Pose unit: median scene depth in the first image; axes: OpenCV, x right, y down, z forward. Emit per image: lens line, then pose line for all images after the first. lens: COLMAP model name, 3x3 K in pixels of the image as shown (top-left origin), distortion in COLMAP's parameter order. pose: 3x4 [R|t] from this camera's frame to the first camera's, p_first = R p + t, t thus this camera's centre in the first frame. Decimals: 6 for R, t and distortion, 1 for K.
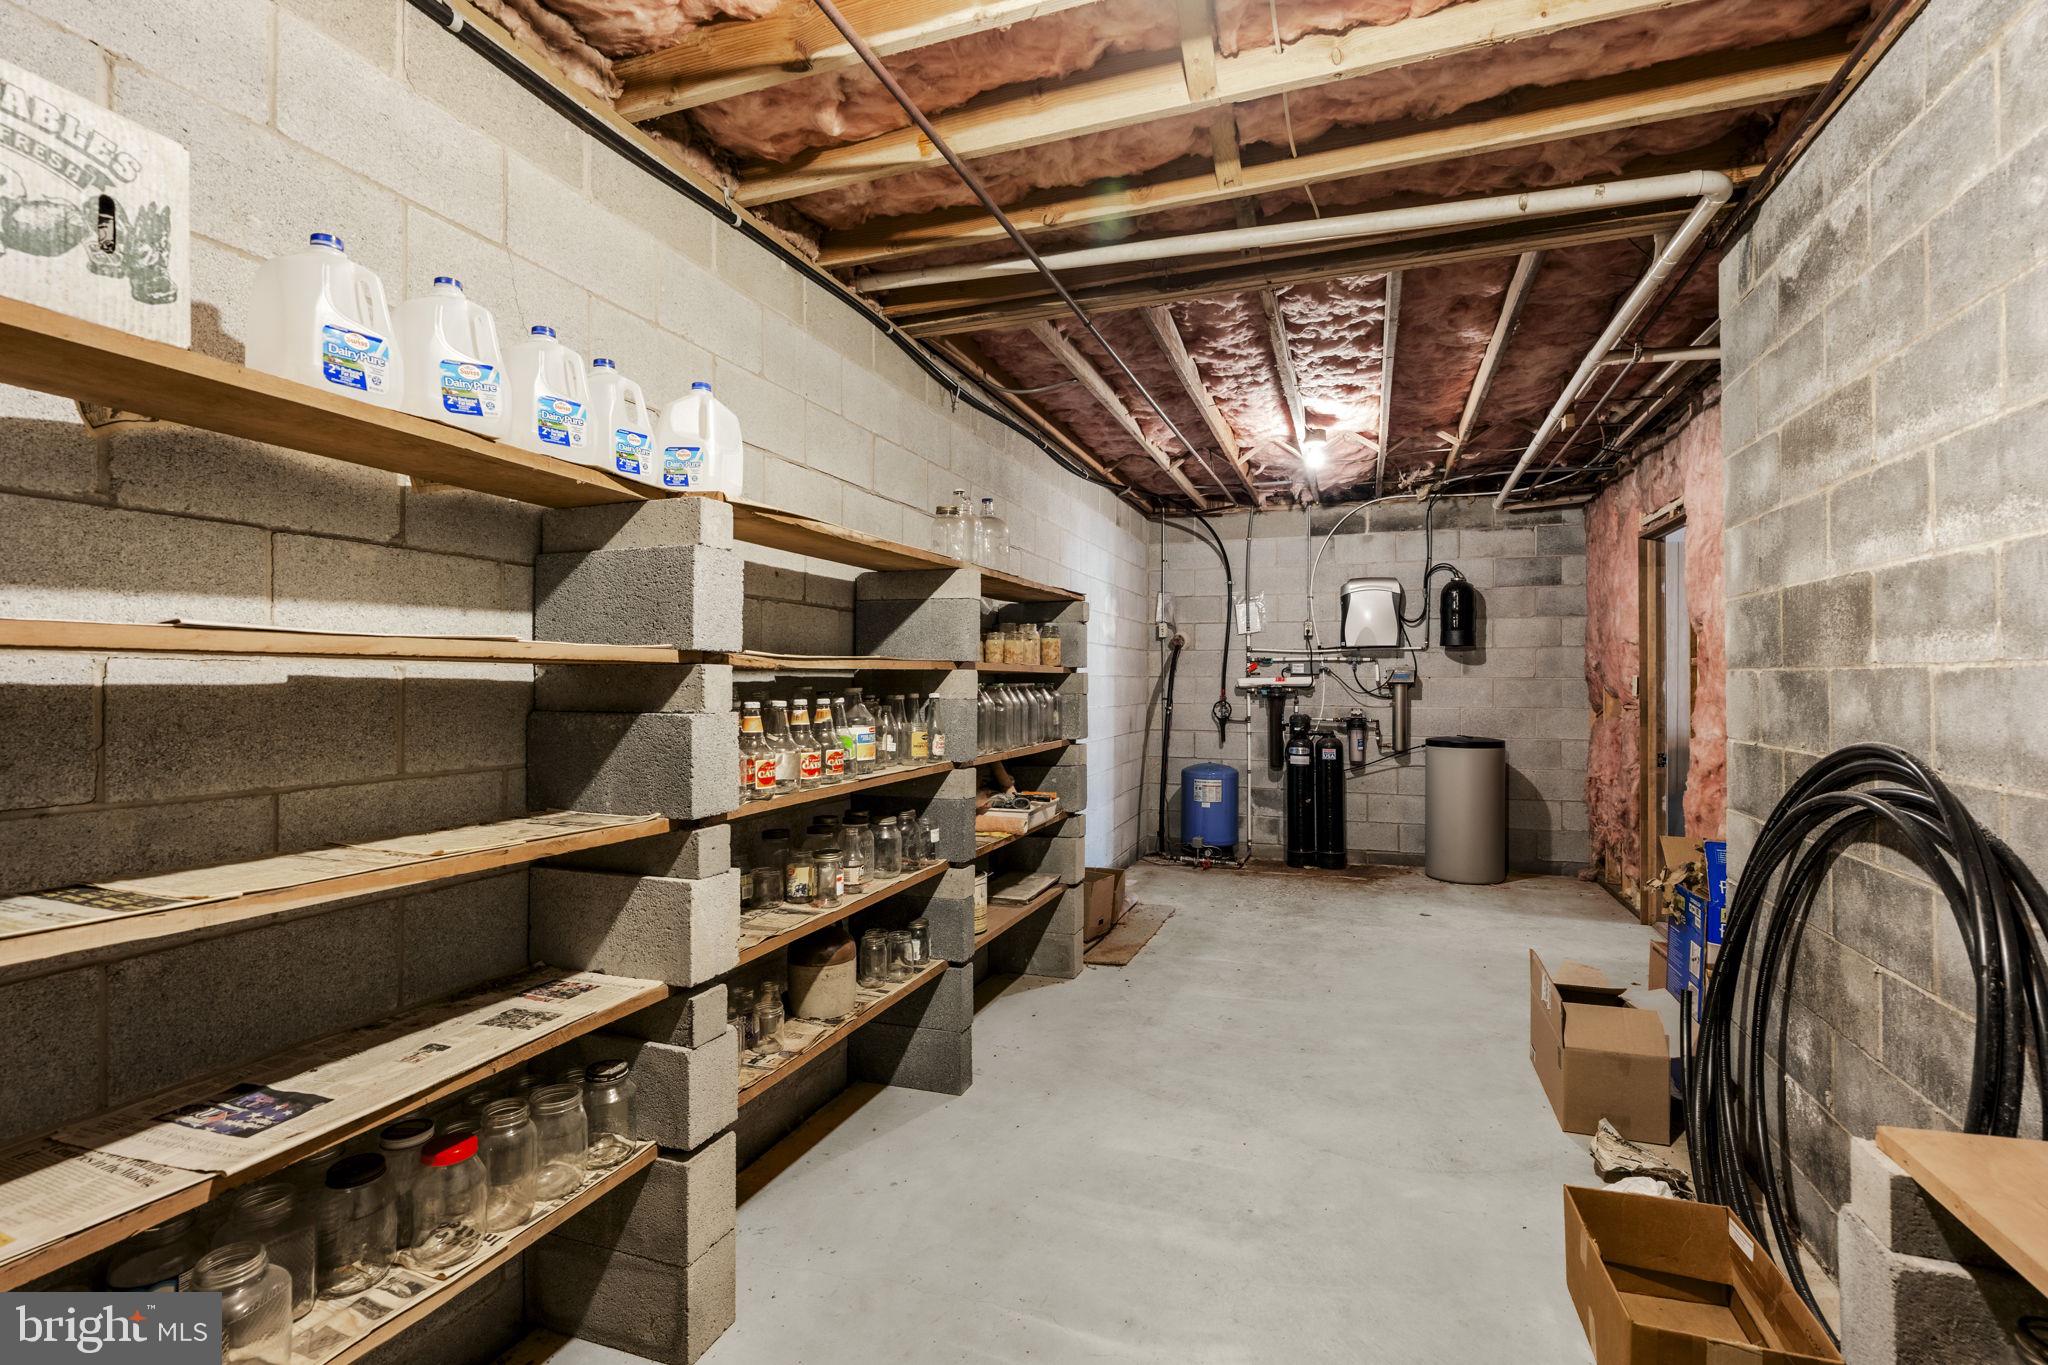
lens RADIAL K [[932.6, 0, 1020.8], [0, 932.6, 676.1], [0, 0, 1]] dist [-0.011391, 0.000257]
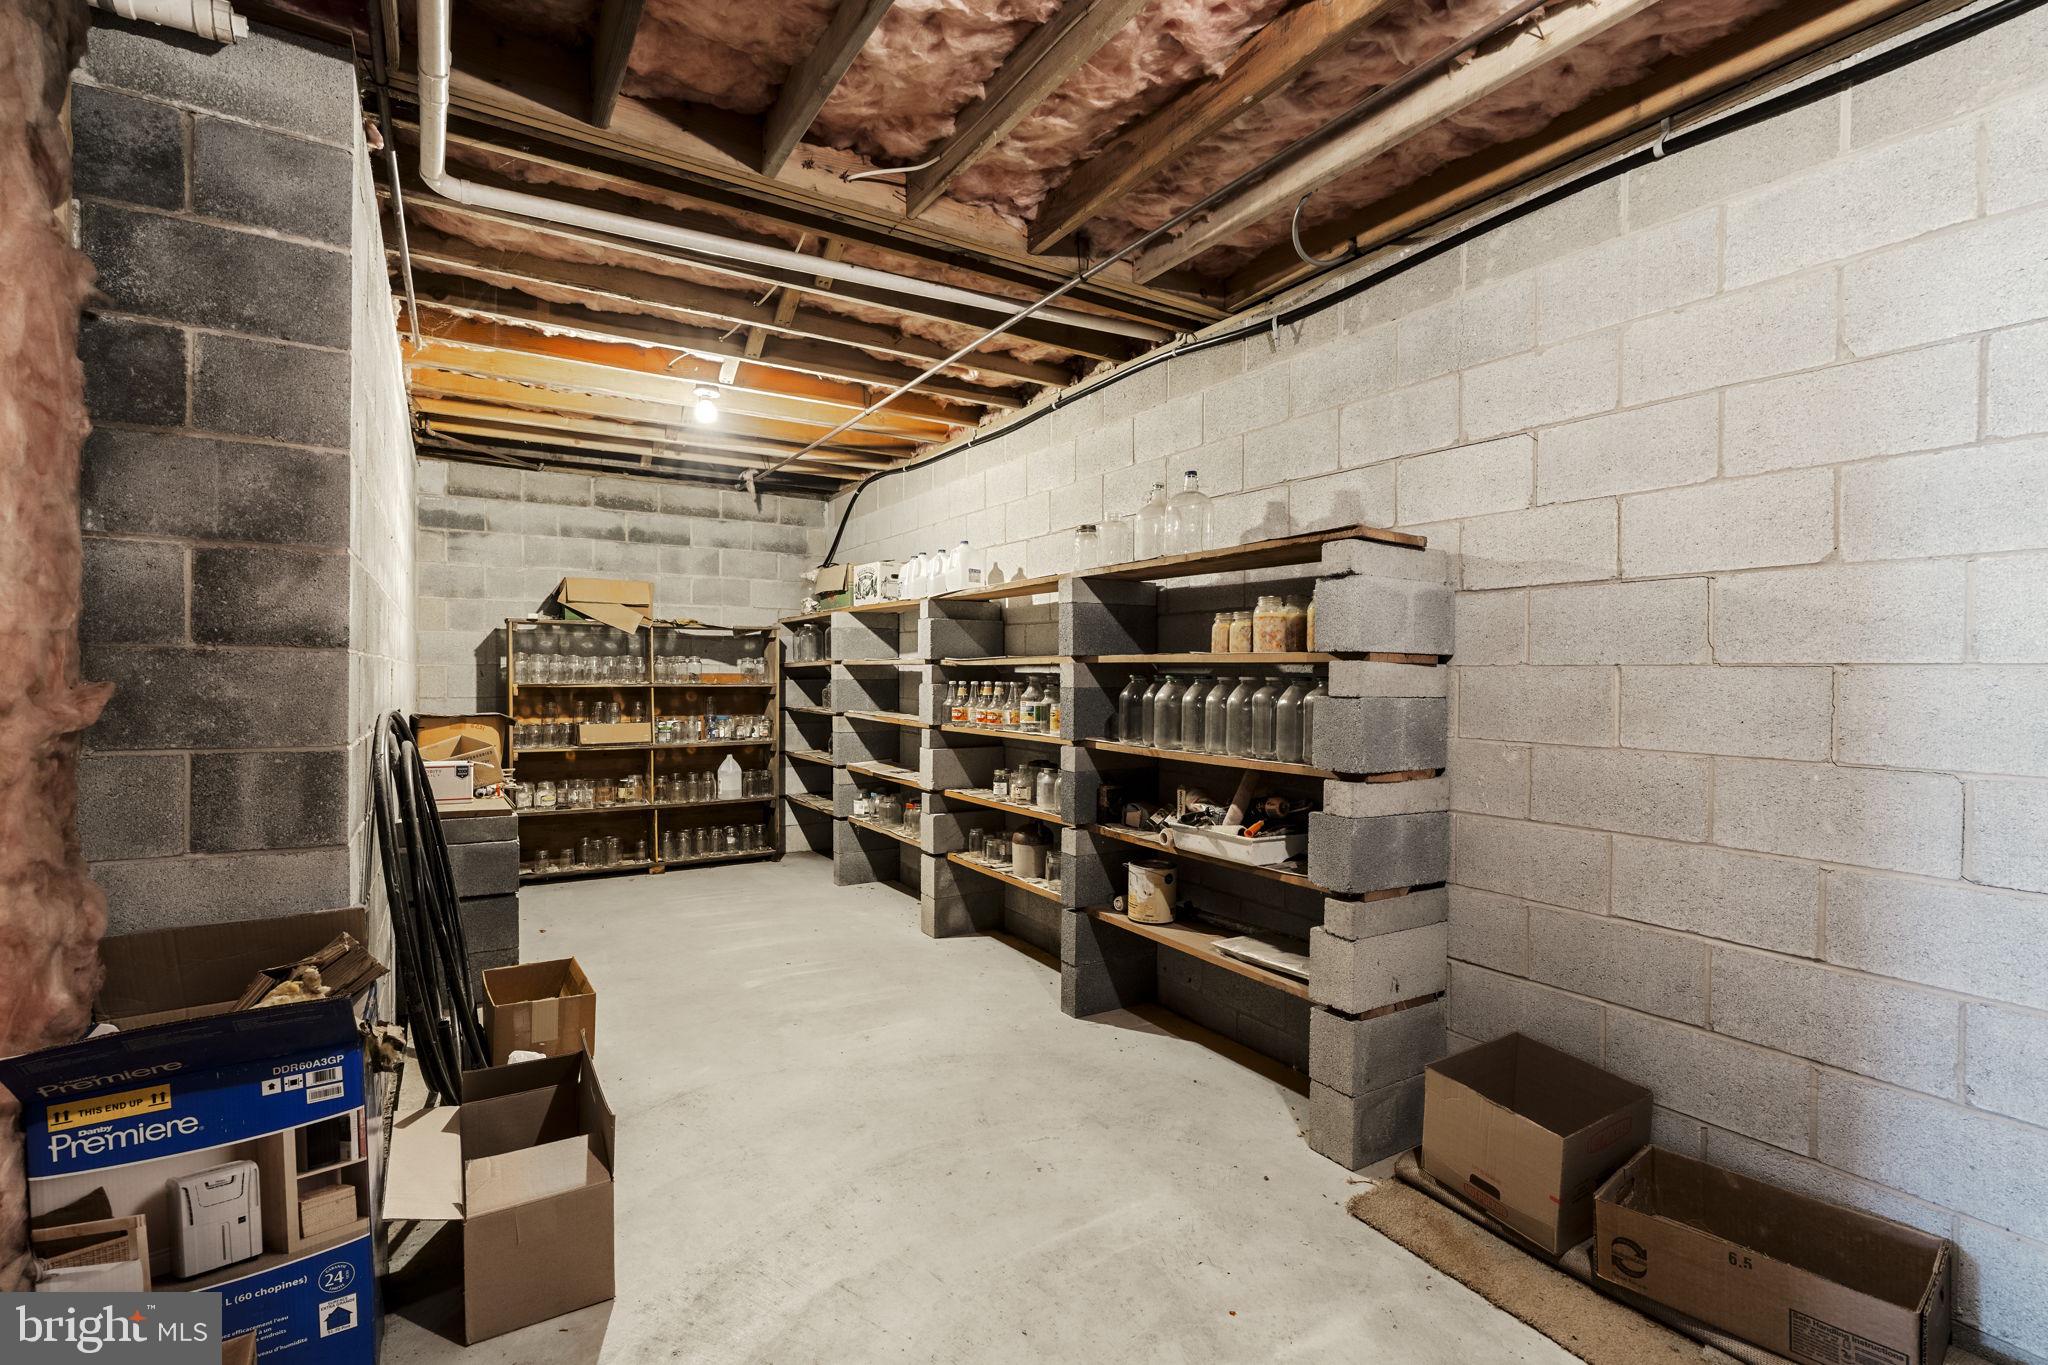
lens RADIAL K [[932.6, 0, 1022.0], [0, 932.6, 683.3], [0, 0, 1]] dist [-0.011391, 0.000257]
pose [[-0.614120, 0.009357, -0.789157, 0.837540], [-0.001199, 0.999918, 0.012788, 0.002798], [0.789212, 0.008800, -0.614058, 1.534788]]
